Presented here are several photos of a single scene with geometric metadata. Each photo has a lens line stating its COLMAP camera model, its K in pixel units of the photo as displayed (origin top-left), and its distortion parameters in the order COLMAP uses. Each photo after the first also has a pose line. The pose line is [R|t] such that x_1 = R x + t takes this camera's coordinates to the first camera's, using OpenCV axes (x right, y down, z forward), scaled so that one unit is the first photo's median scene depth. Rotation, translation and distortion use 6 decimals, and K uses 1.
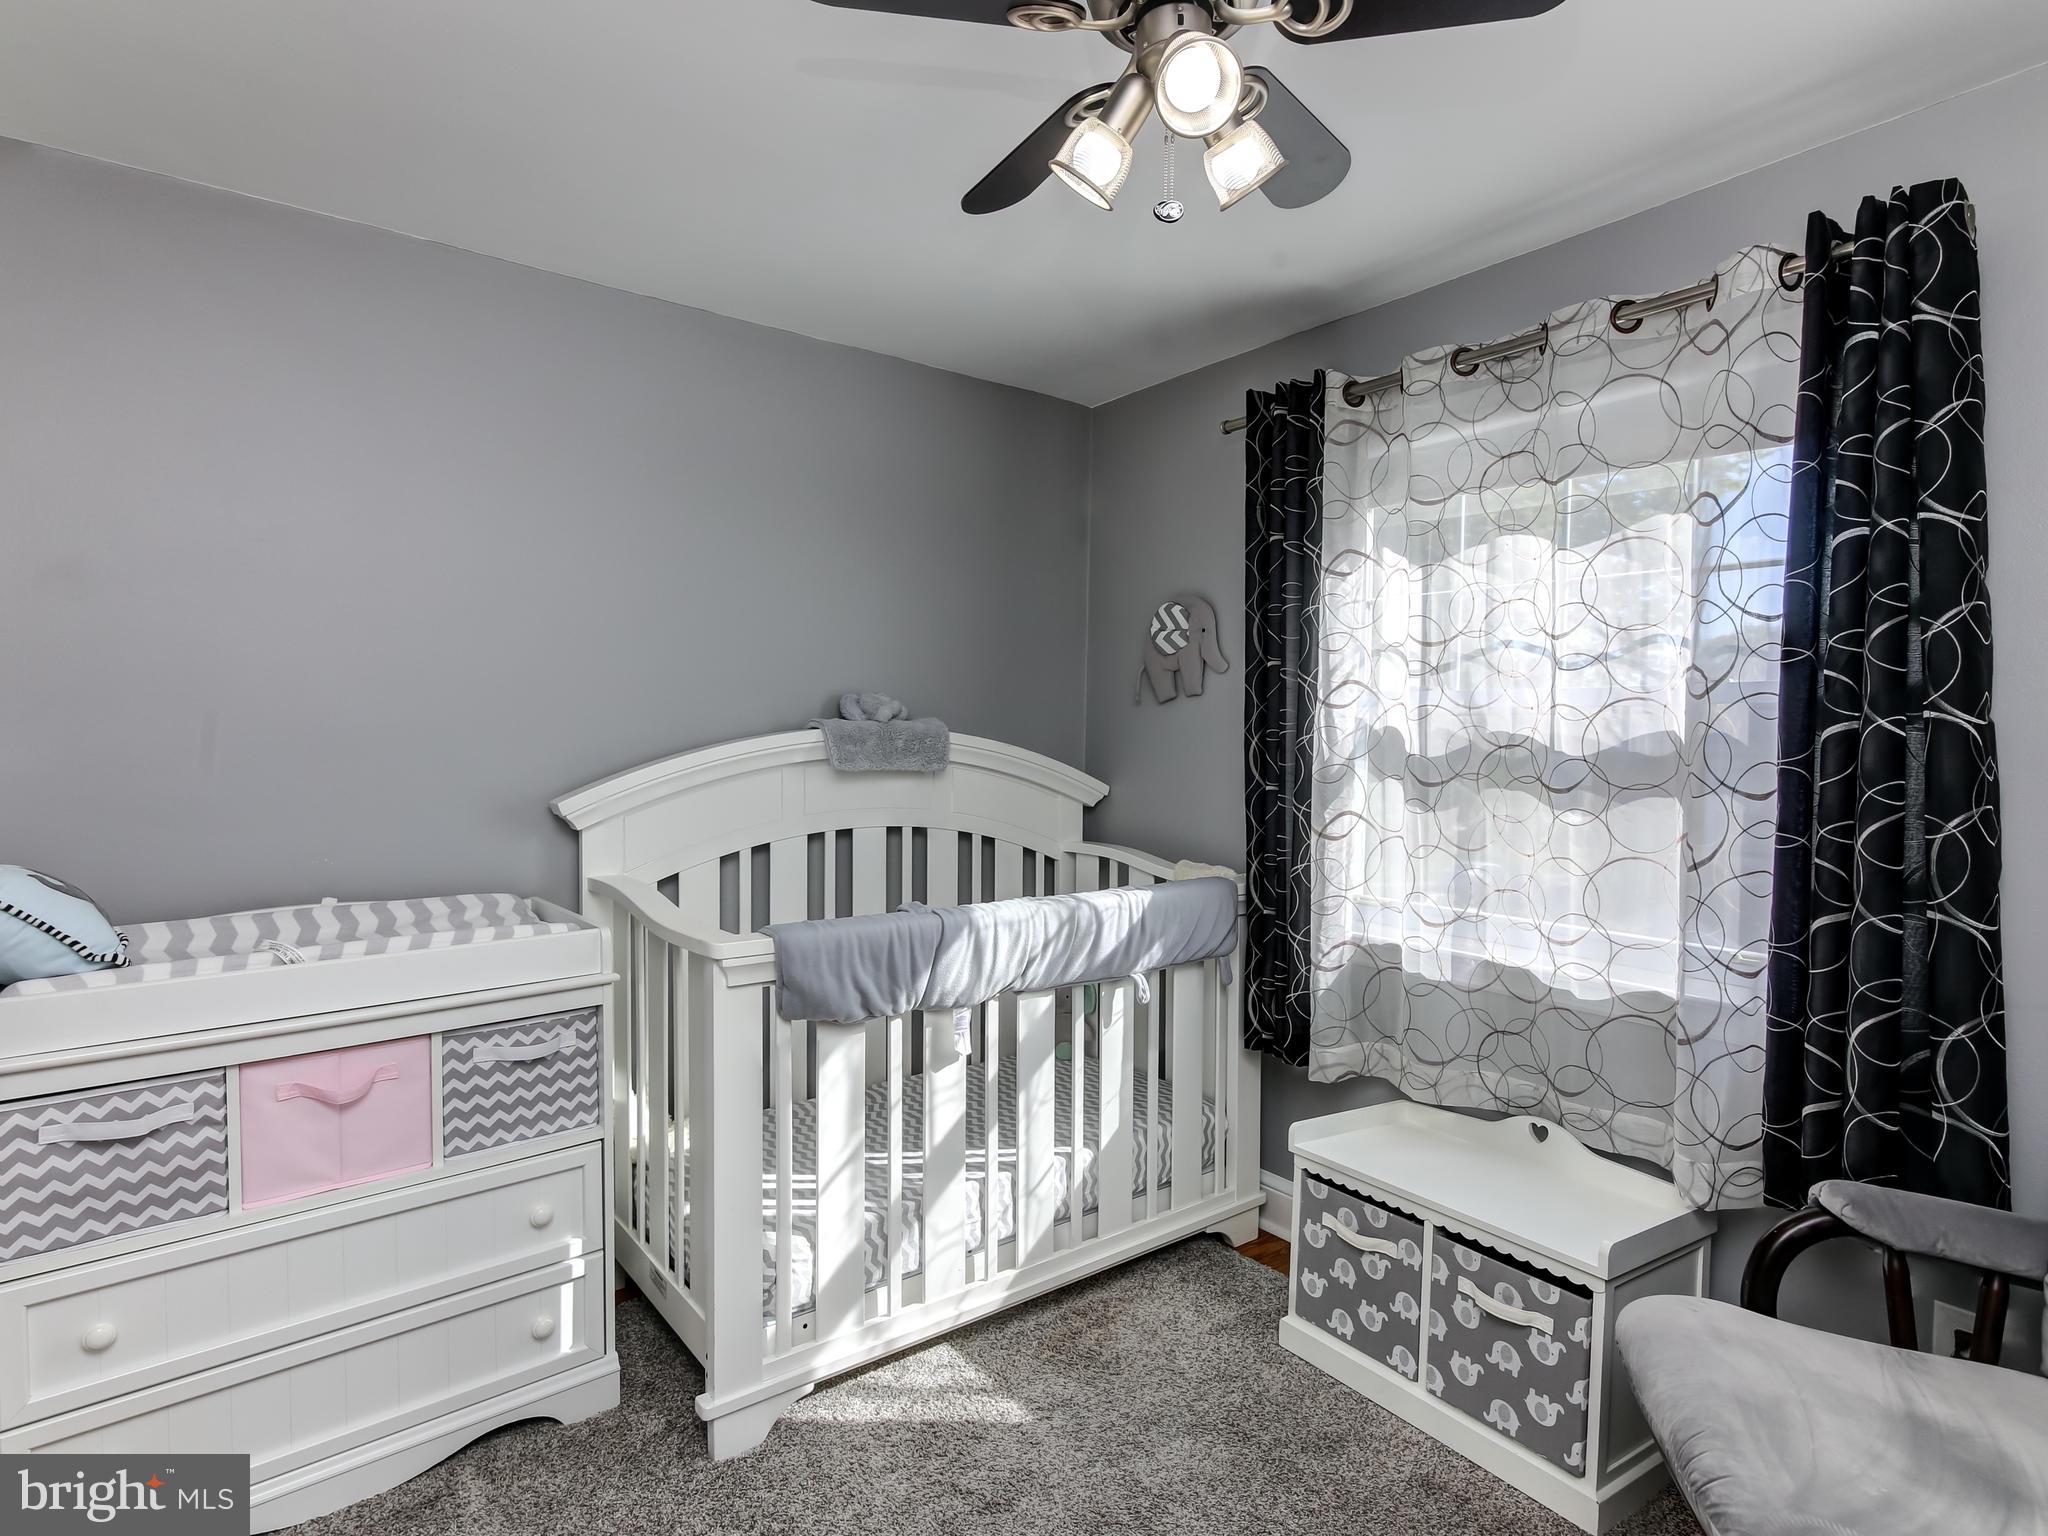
lens RADIAL K [[1044.7, 0, 1014.4], [0, 1044.7, 763.2], [0, 0, 1]] dist [-0.006261, 0.004204]
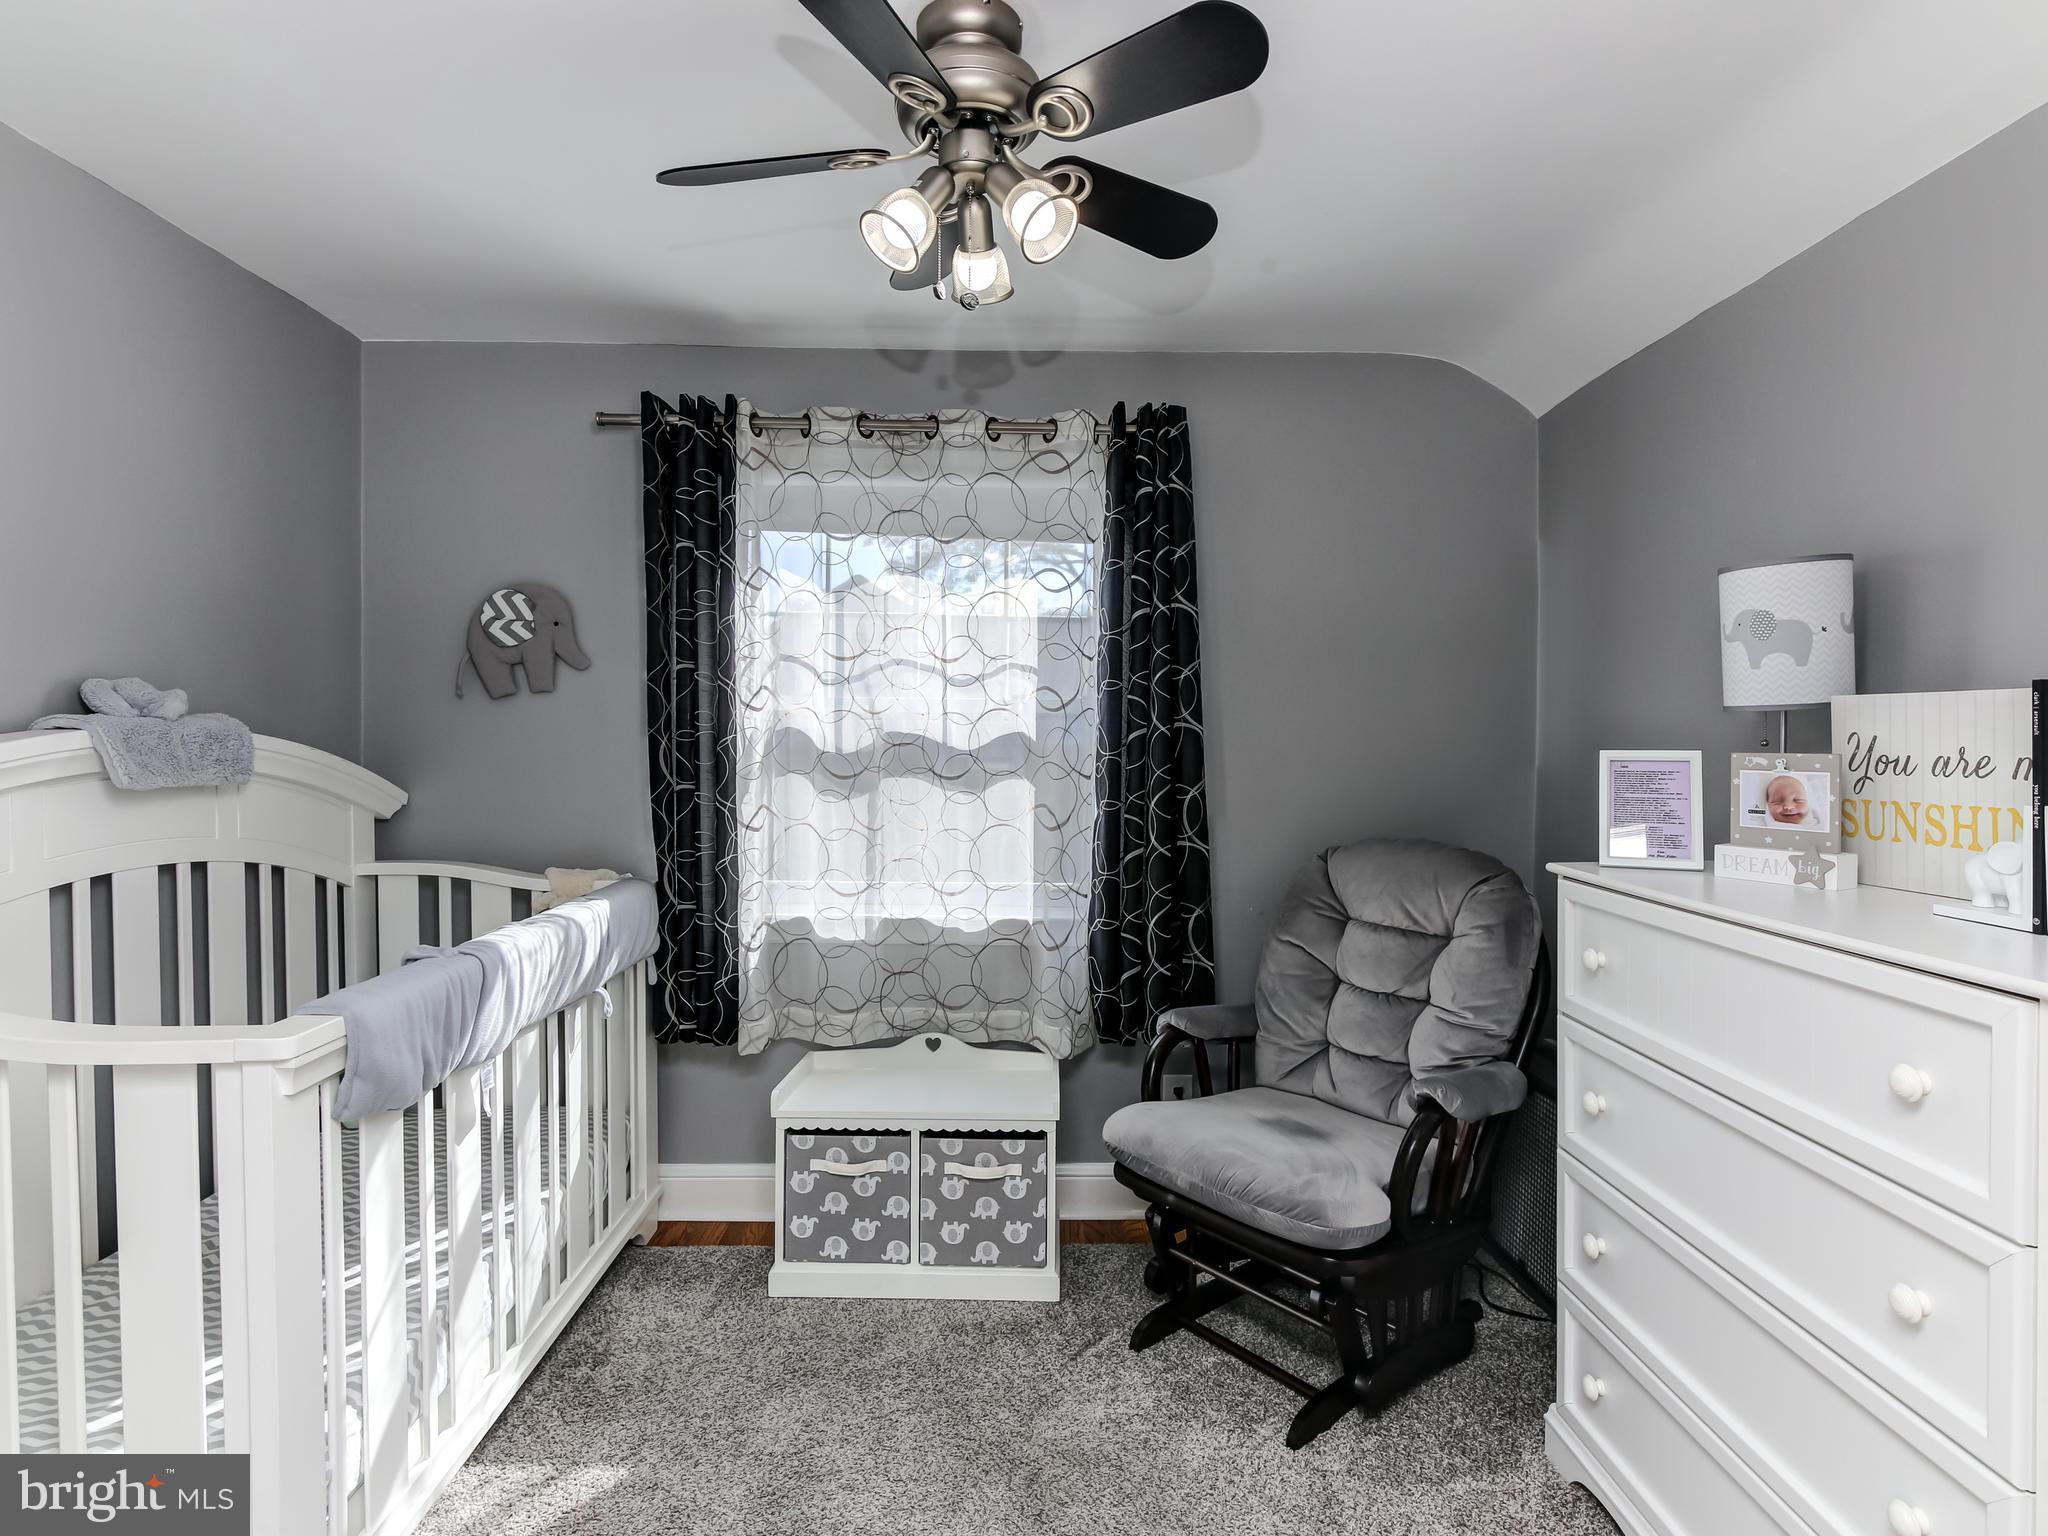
lens RADIAL K [[1044.7, 0, 1004.9], [0, 1044.7, 761.8], [0, 0, 1]] dist [-0.006261, 0.004204]
pose [[0.609665, -0.028035, 0.792163, -0.442082], [0.019037, 0.999604, 0.020725, -0.018976], [-0.792431, 0.002445, 0.609957, 0.138064]]
